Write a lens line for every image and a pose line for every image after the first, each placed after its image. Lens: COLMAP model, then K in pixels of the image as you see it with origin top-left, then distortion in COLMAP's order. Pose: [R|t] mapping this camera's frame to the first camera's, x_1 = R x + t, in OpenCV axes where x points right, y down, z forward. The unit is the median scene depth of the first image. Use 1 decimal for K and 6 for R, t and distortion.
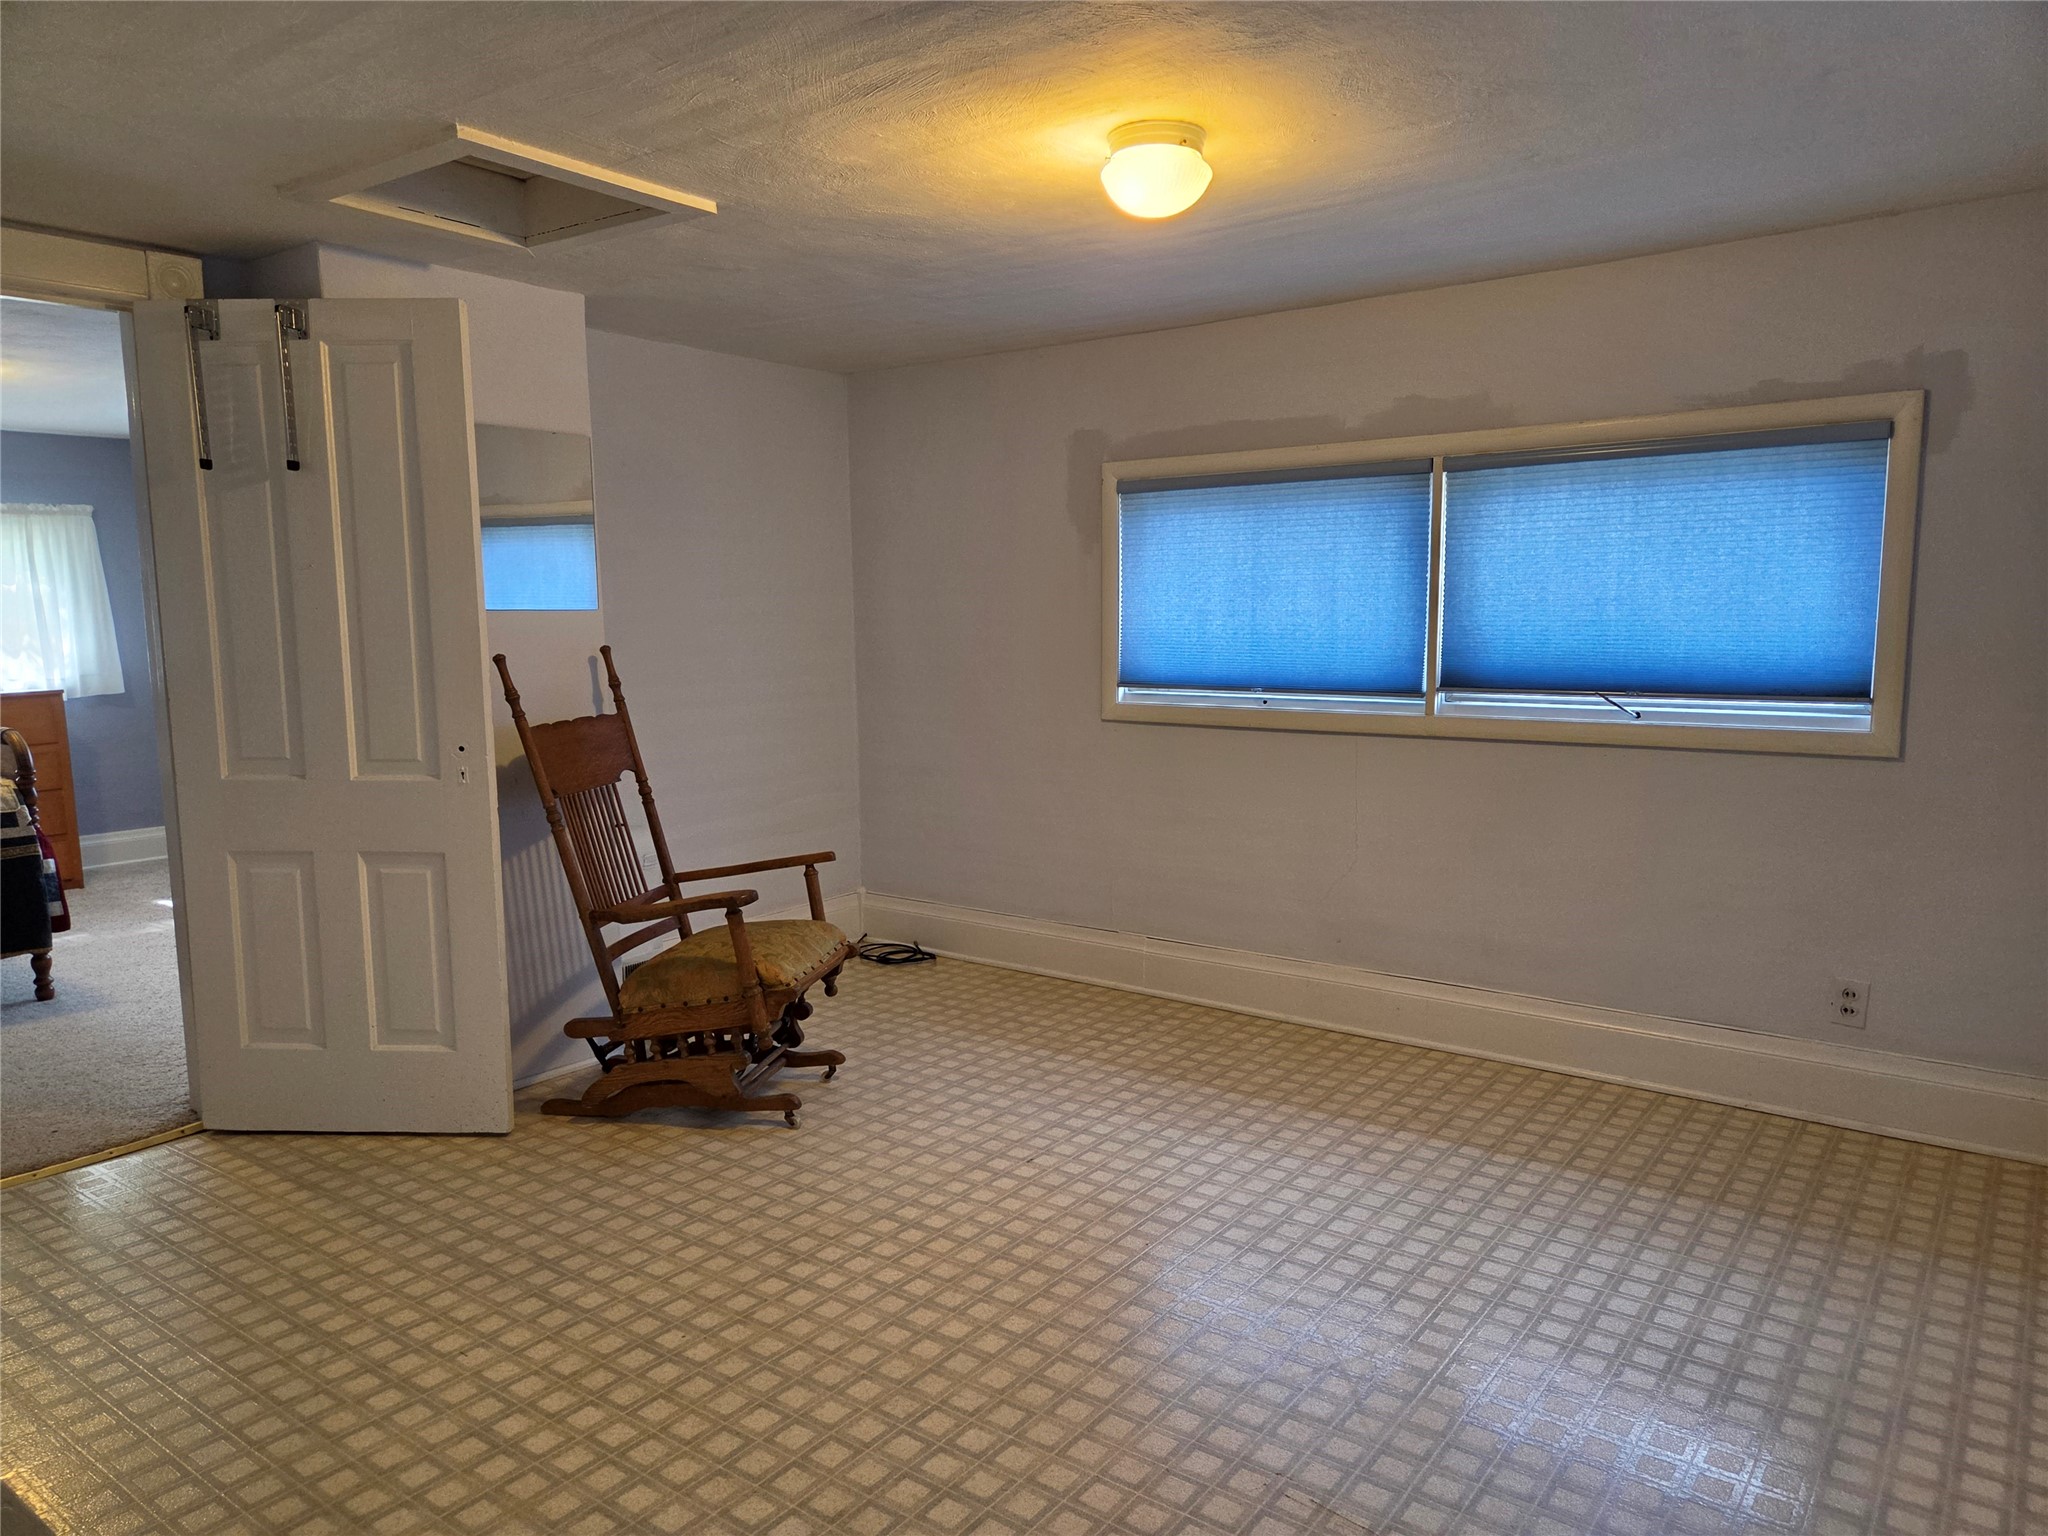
lens RADIAL K [[1379.7, 0, 1031.2], [0, 1379.7, 776.1], [0, 0, 1]] dist [0.054436, -0.040451]
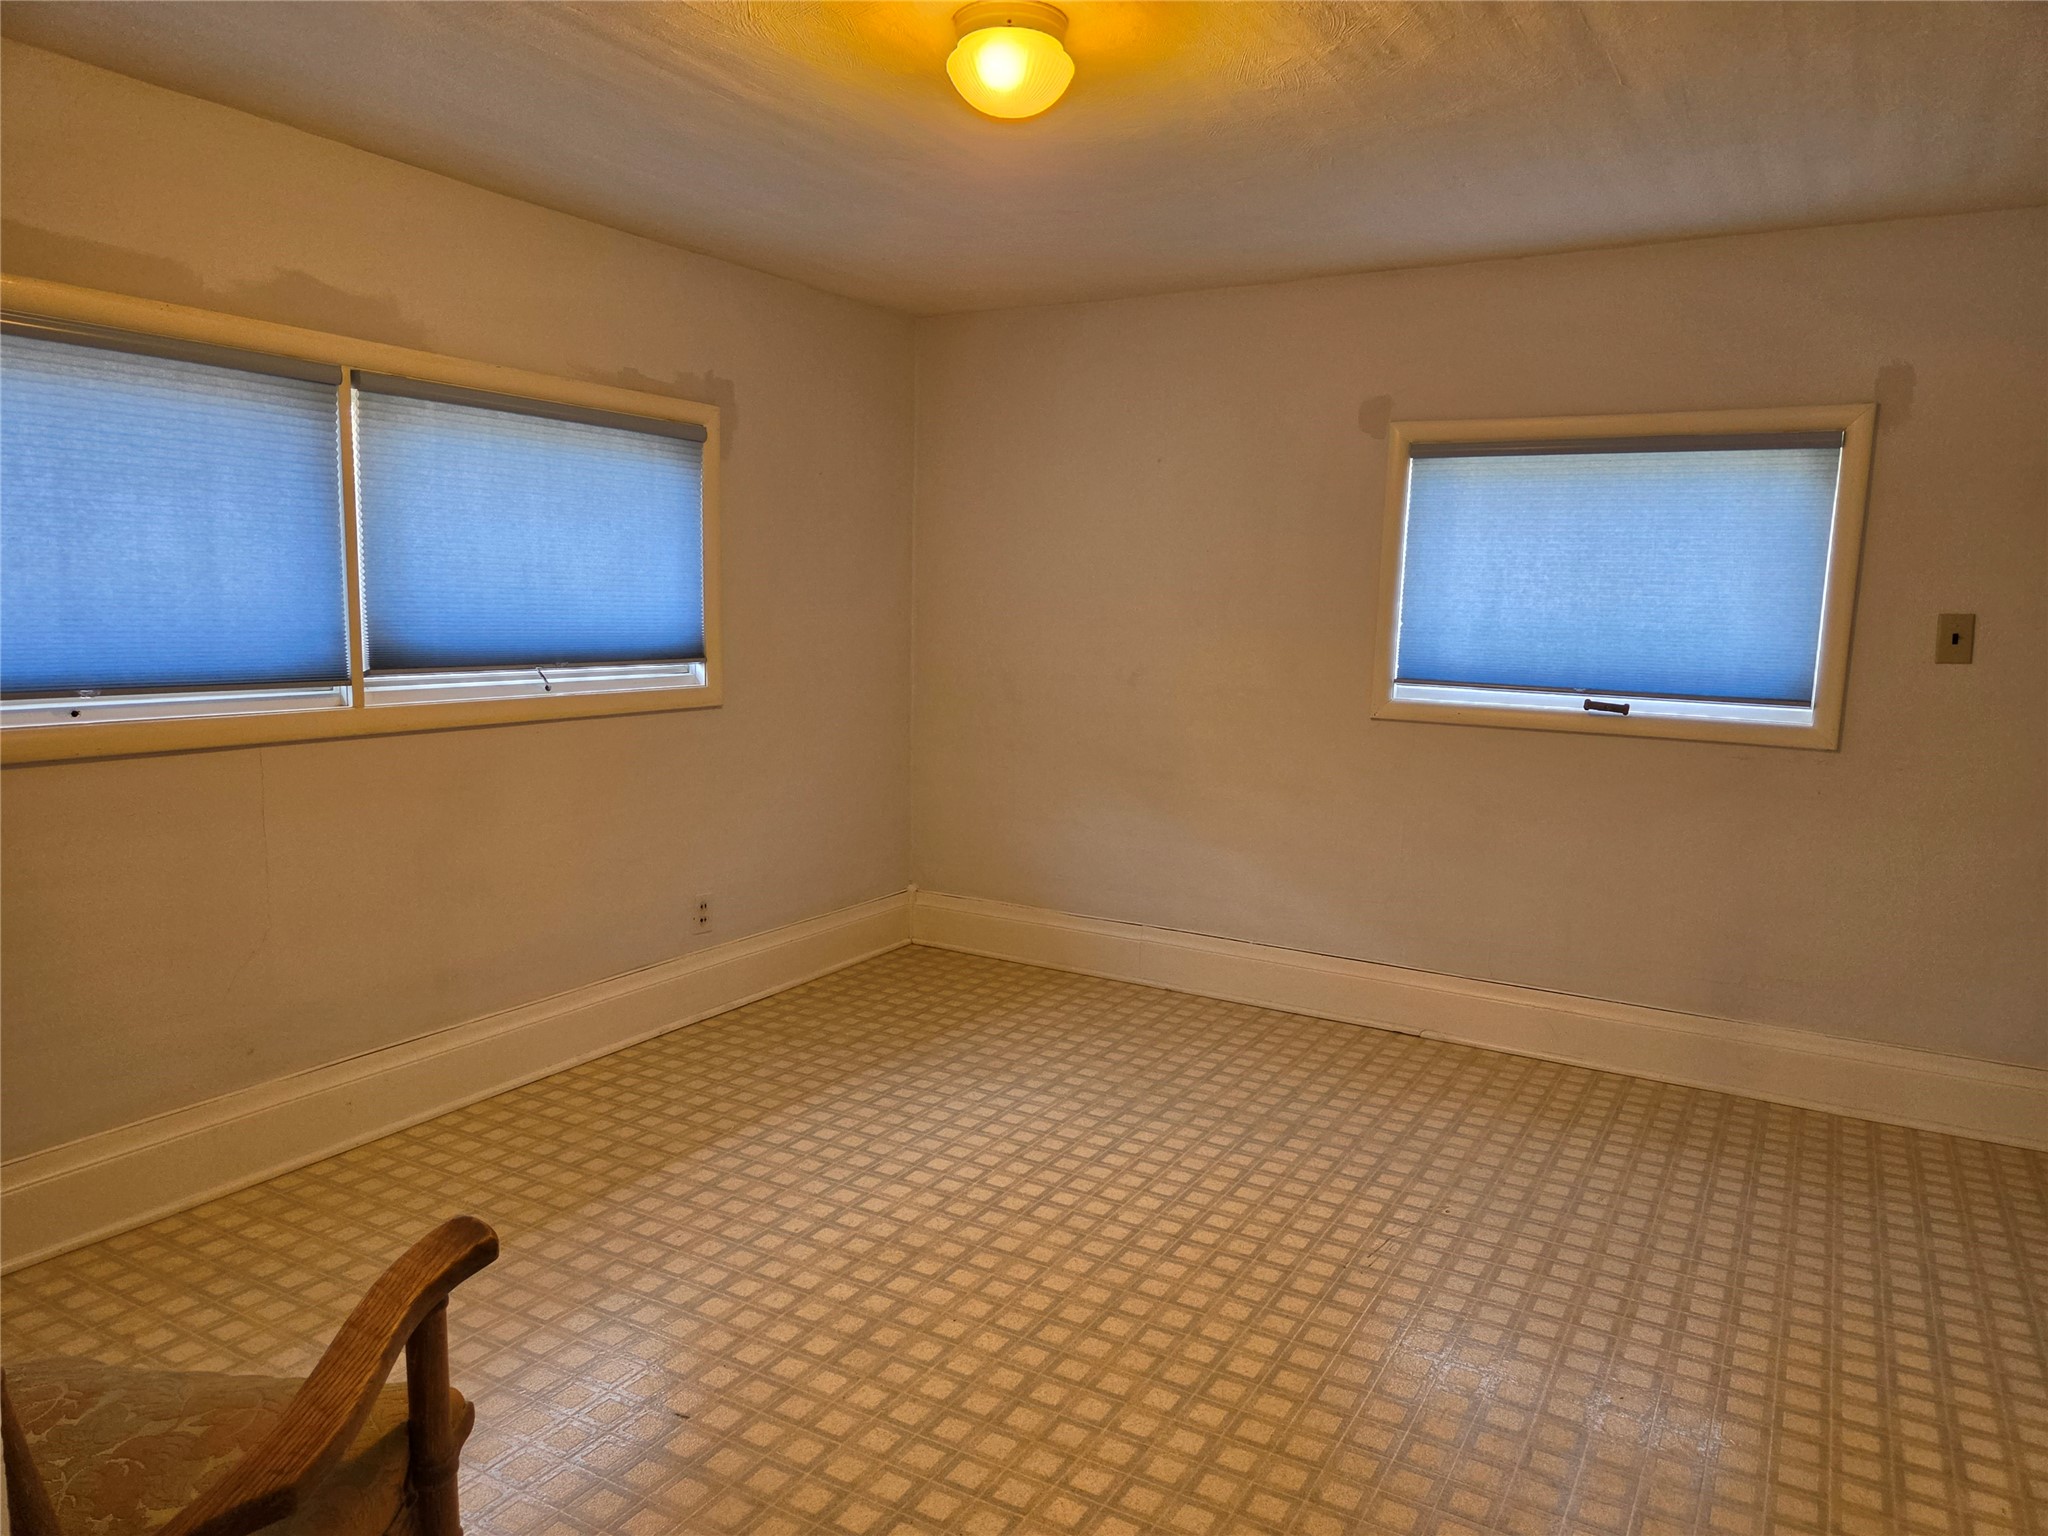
lens RADIAL K [[1379.7, 0, 1032.9], [0, 1379.7, 766.3], [0, 0, 1]] dist [0.054436, -0.040451]
pose [[-0.125557, -0.113328, 0.985592, -0.592638], [0.101752, 0.986744, 0.126423, -0.081556], [-0.986855, 0.116159, -0.112361, 0.827897]]
